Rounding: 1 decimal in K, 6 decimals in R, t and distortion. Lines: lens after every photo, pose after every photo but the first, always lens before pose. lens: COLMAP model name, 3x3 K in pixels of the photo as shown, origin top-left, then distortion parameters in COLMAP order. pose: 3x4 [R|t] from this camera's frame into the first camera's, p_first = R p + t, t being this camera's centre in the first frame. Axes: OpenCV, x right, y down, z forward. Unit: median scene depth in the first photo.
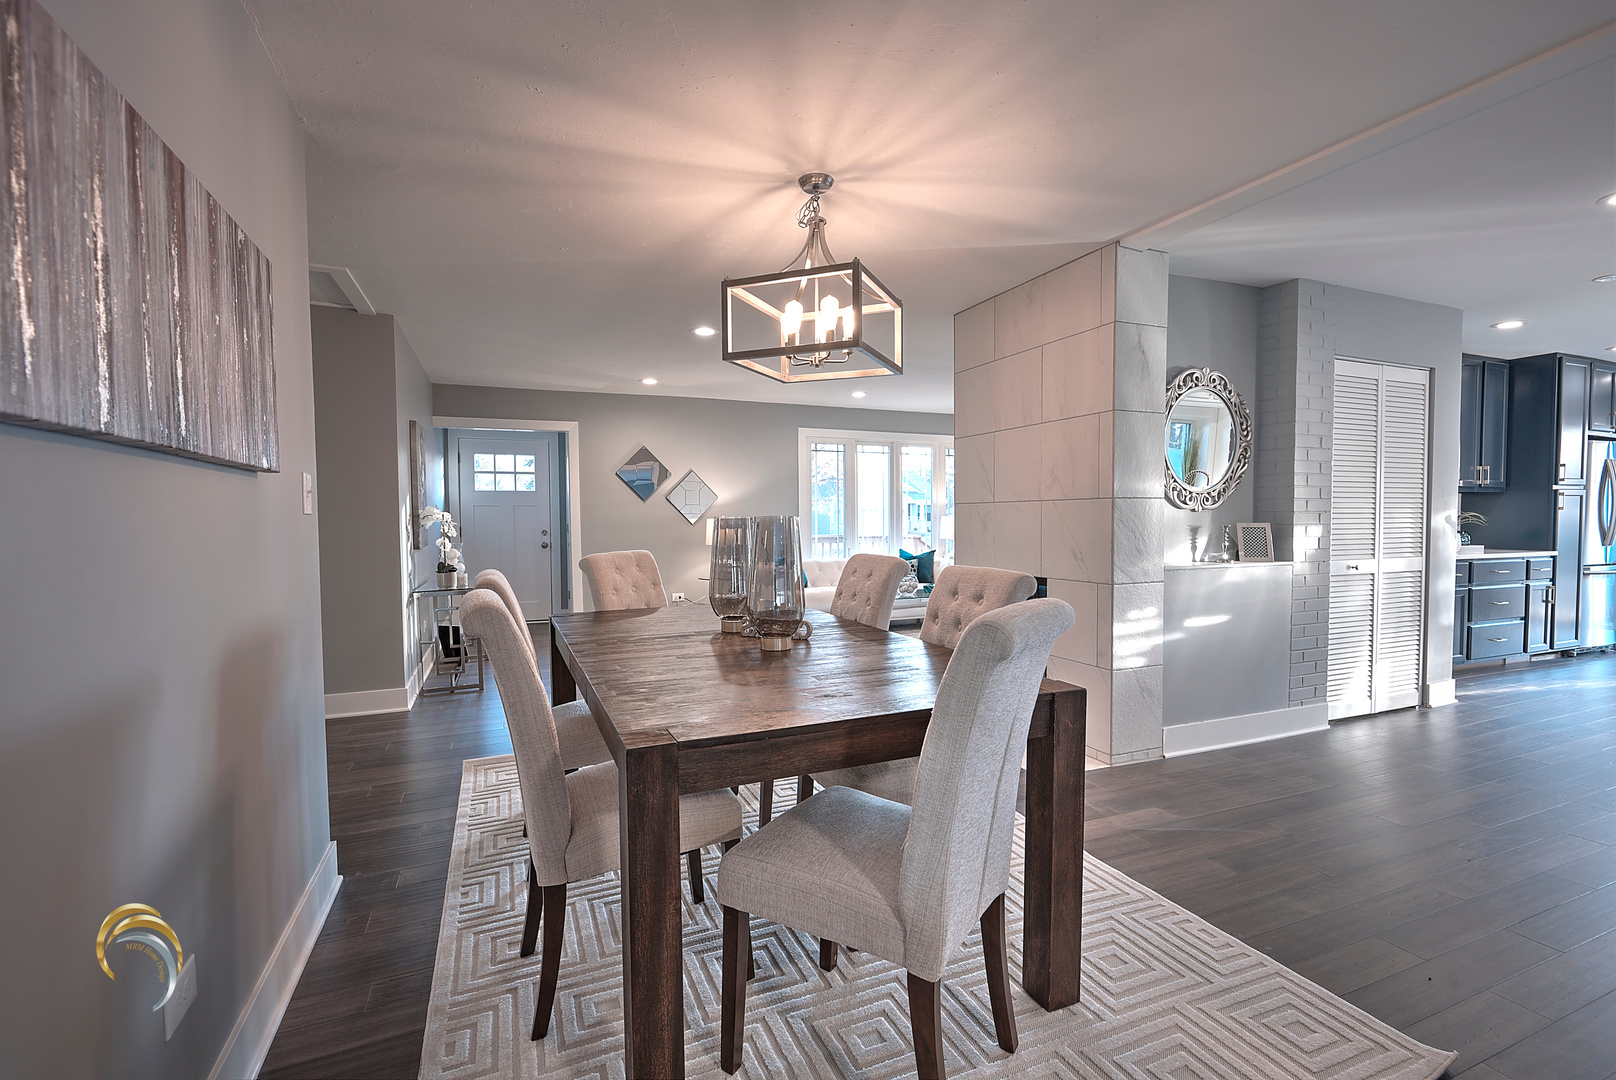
lens RADIAL K [[732.3, 0, 807.1], [0, 732.3, 541.9], [0, 0, 1]] dist [-0.000057, -0.000022]
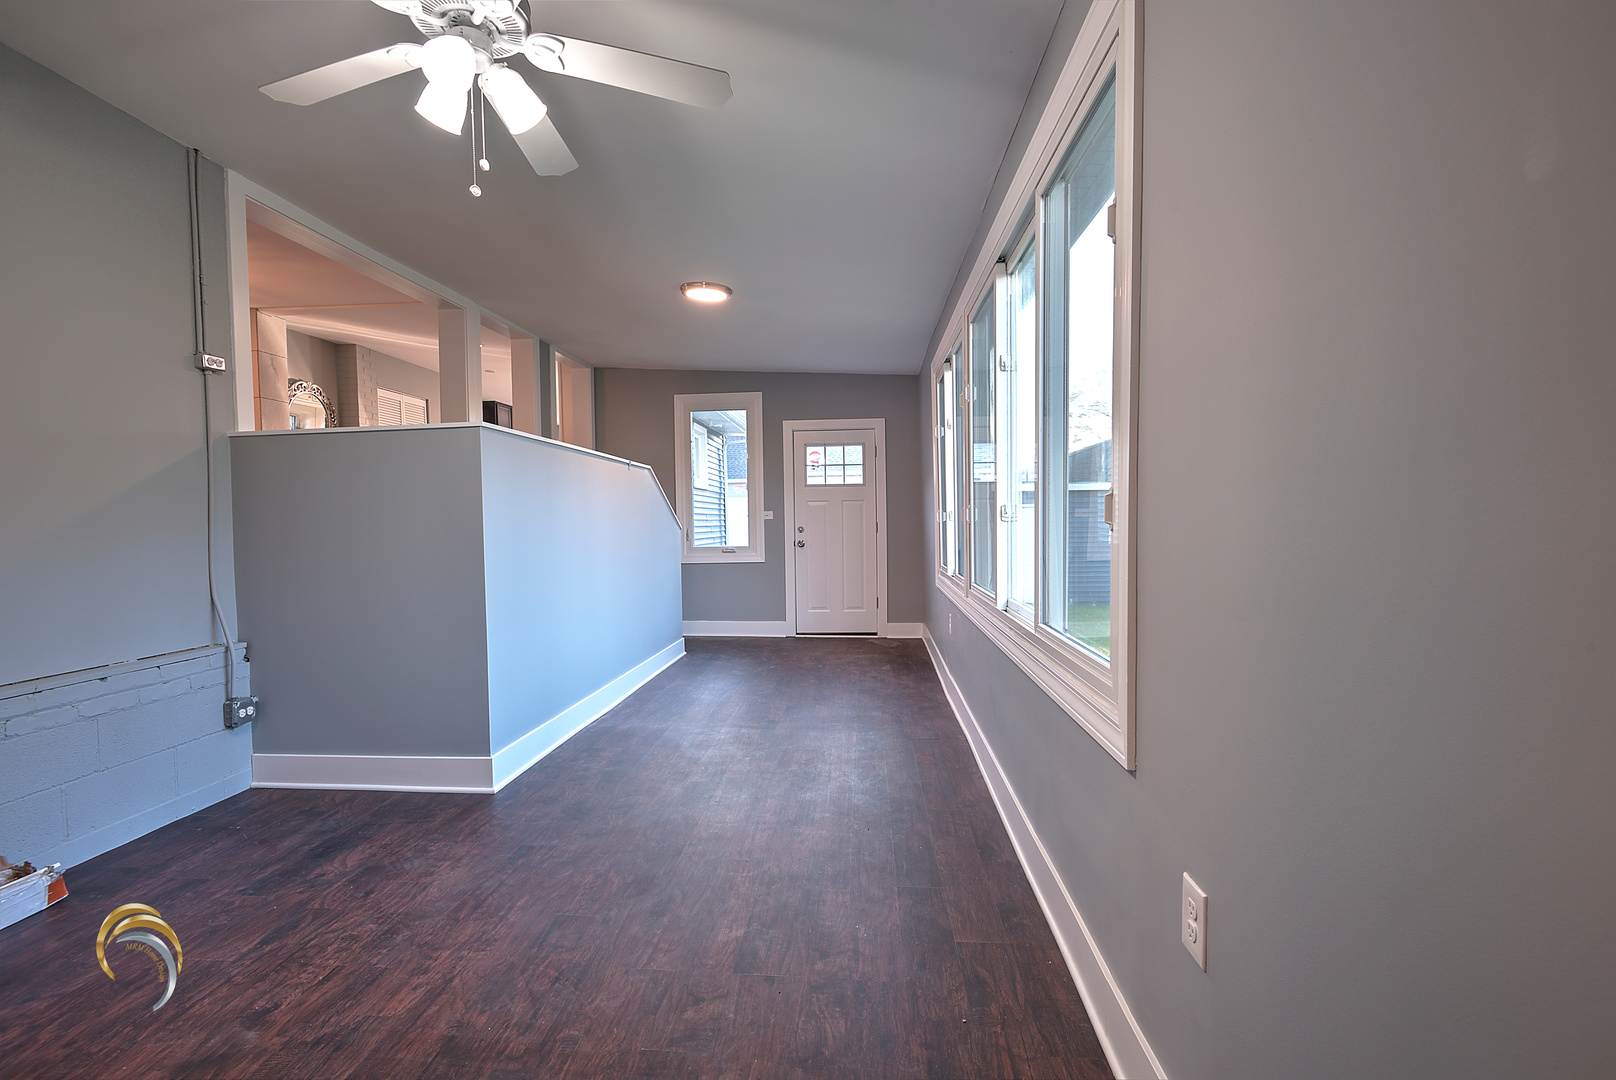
lens RADIAL K [[732.3, 0, 807.4], [0, 732.3, 541.2], [0, 0, 1]] dist [-0.000057, -0.000022]
pose [[0.455315, -0.024734, 0.889987, -0.513821], [0.036673, 0.999287, 0.009010, 0.187323], [-0.889575, 0.028536, 0.455897, -0.908559]]
